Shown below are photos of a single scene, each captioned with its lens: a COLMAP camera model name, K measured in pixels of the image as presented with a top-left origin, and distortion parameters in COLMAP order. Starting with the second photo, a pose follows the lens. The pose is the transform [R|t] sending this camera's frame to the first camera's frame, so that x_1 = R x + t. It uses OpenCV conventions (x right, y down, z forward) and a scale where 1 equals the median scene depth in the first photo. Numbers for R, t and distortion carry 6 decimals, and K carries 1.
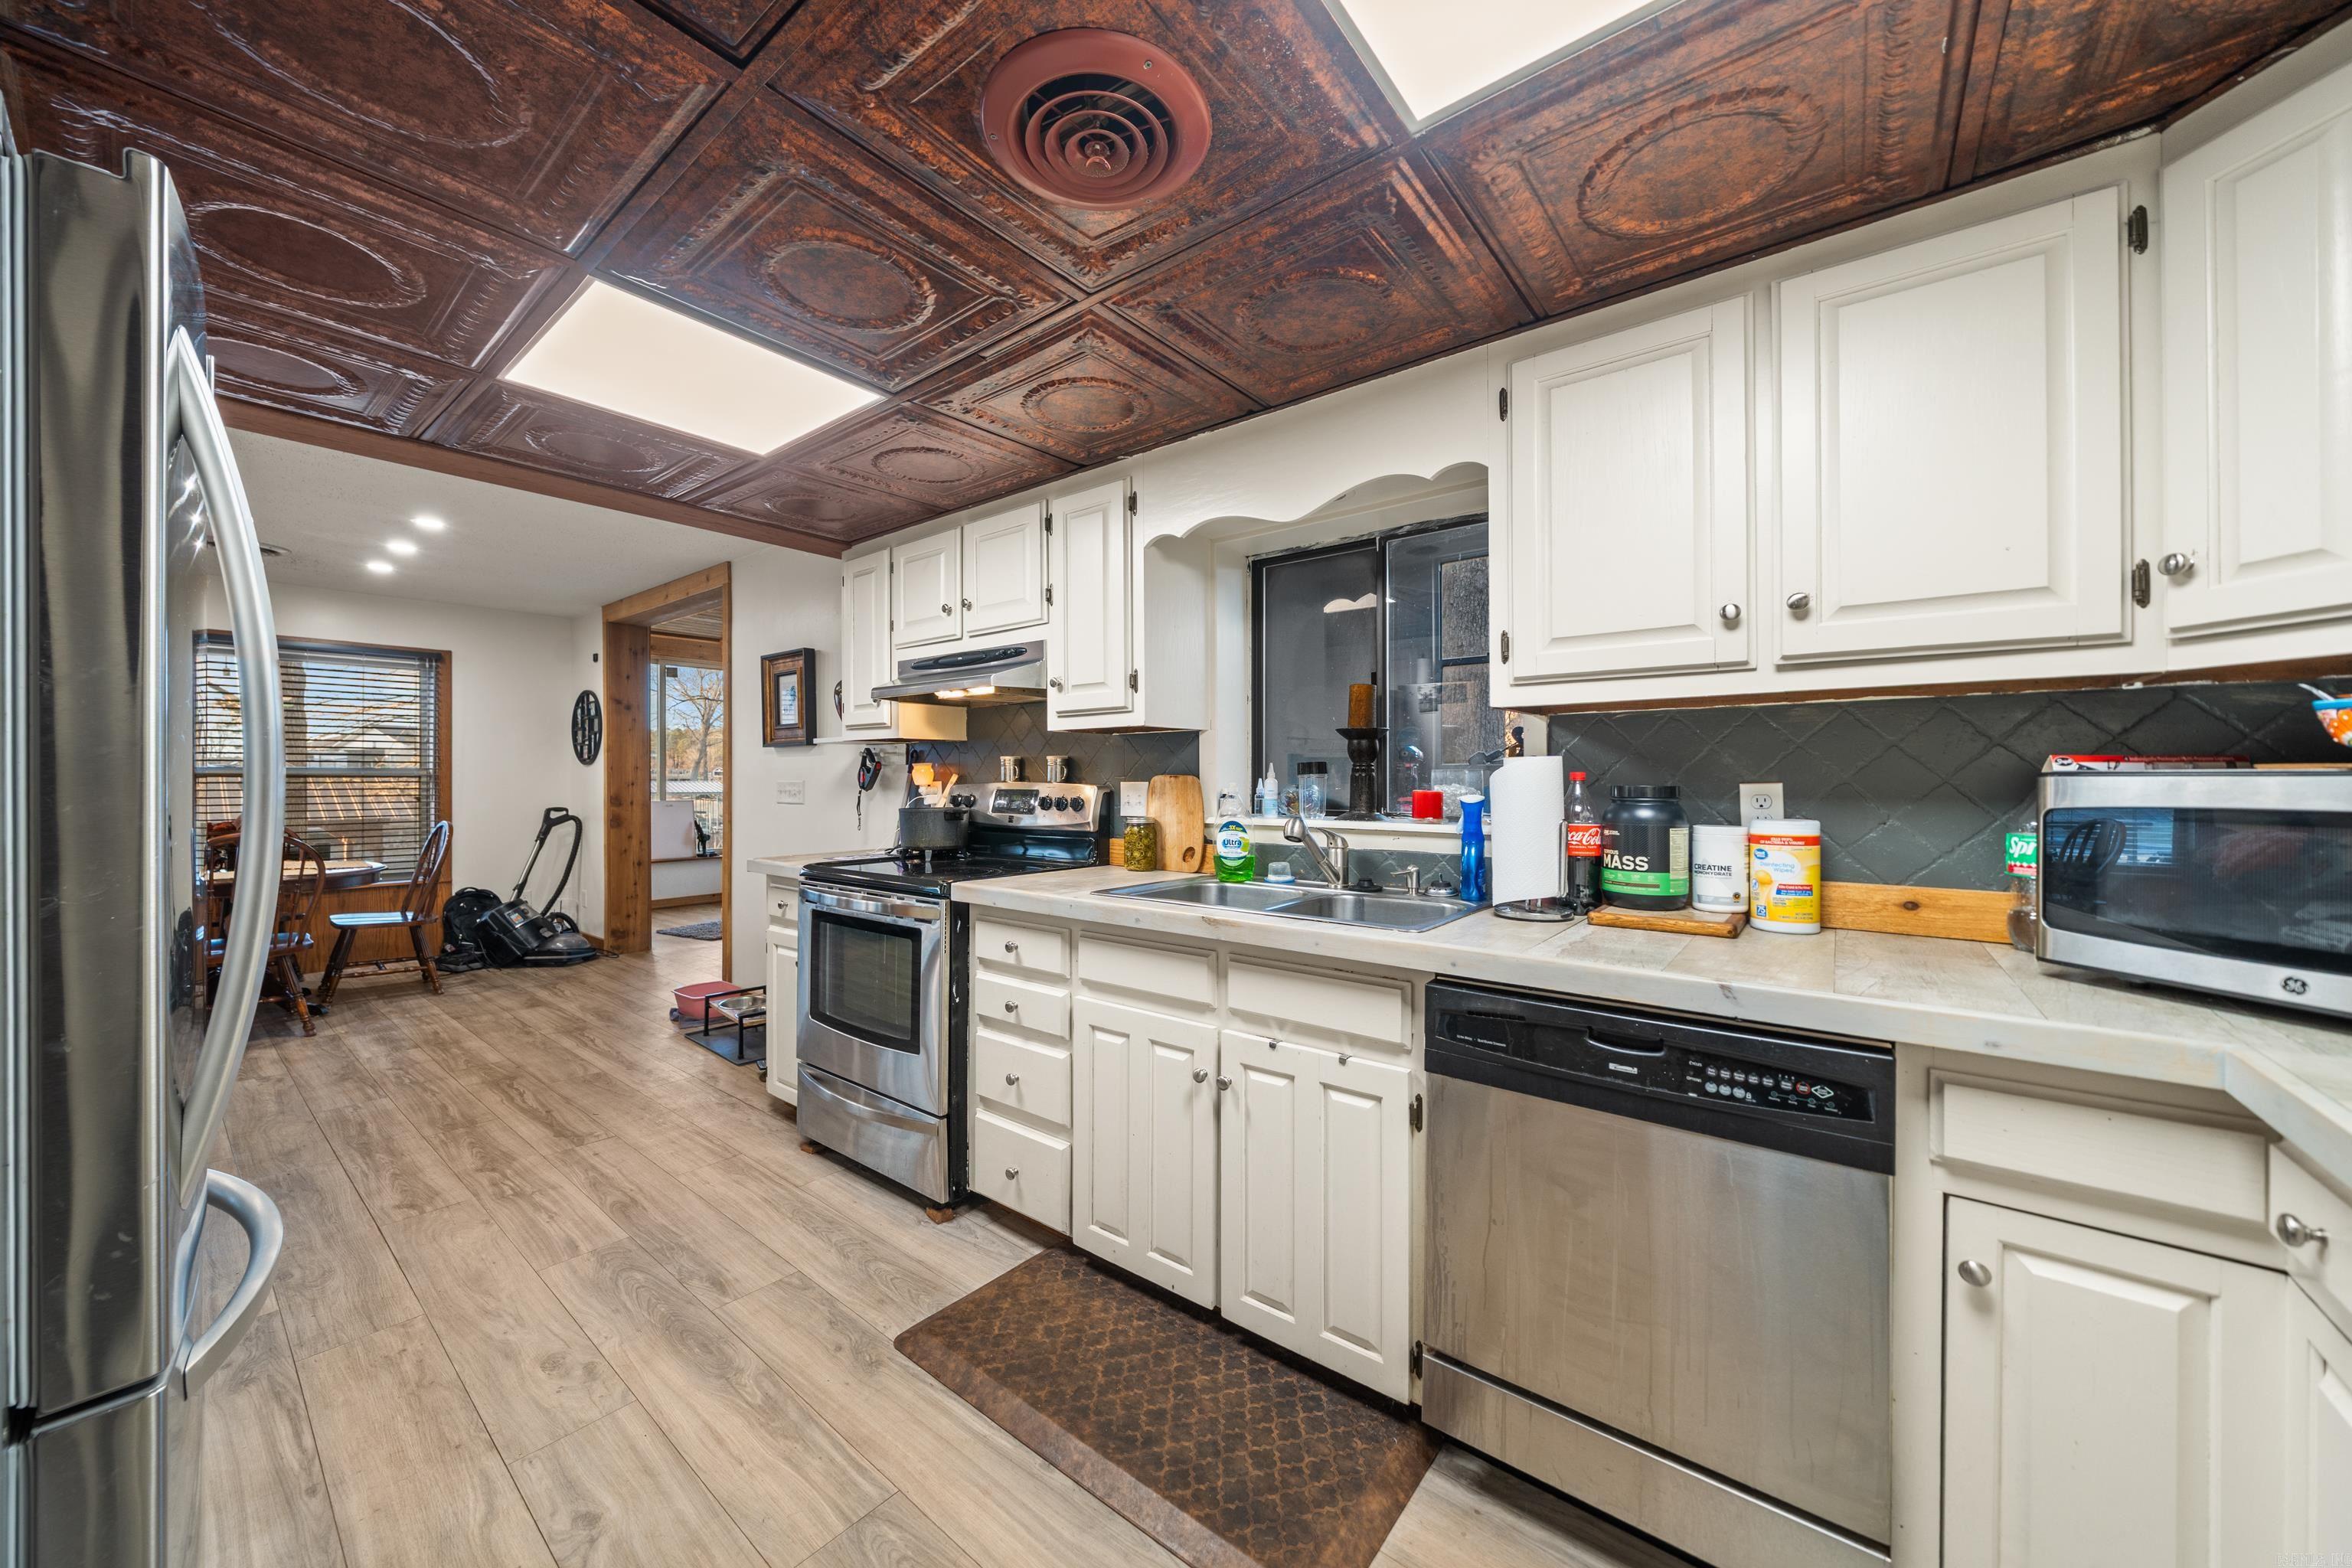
lens RADIAL K [[828.9, 0, 1235.8], [0, 828.9, 784.2], [0, 0, 1]] dist [-0.002002, -0.000222]
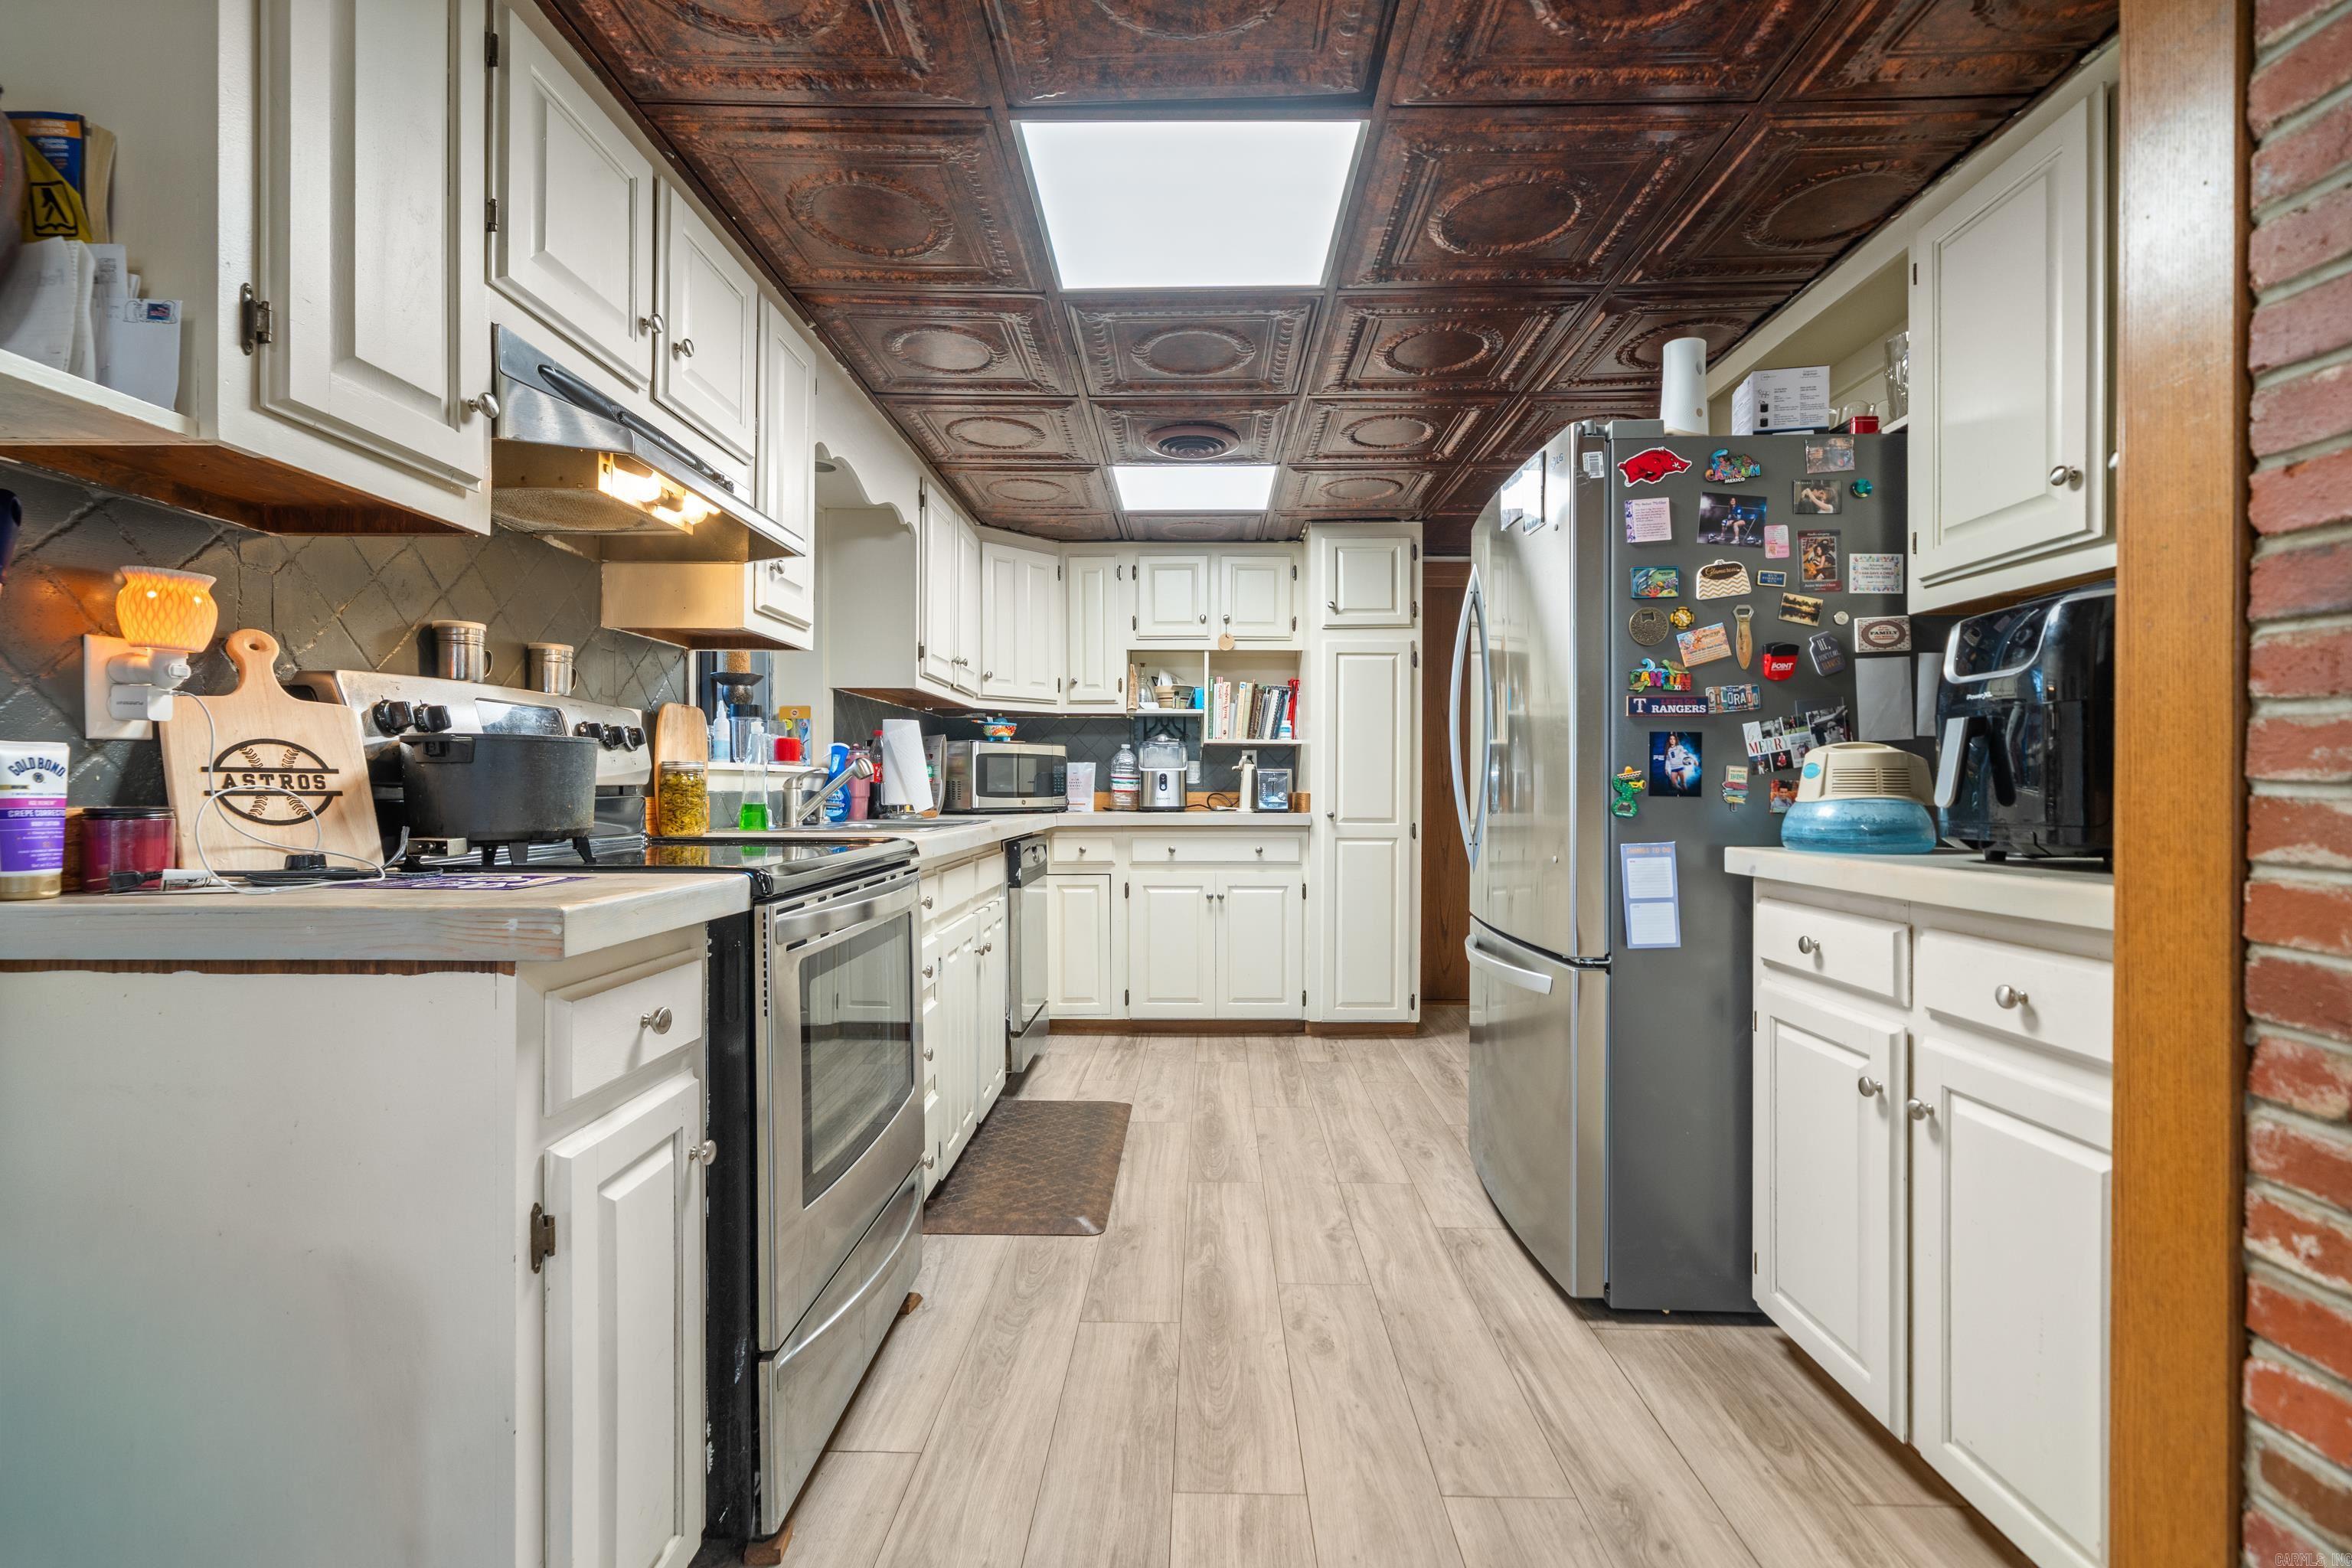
lens RADIAL K [[1046.4, 0, 1178.0], [0, 1046.4, 781.5], [0, 0, 1]] dist [0.001734, 0.000105]
pose [[-0.574844, 0.001087, 0.818263, -1.609814], [-0.004202, 0.999982, -0.004281, 0.088439], [-0.818253, -0.005899, -0.574829, 1.725963]]
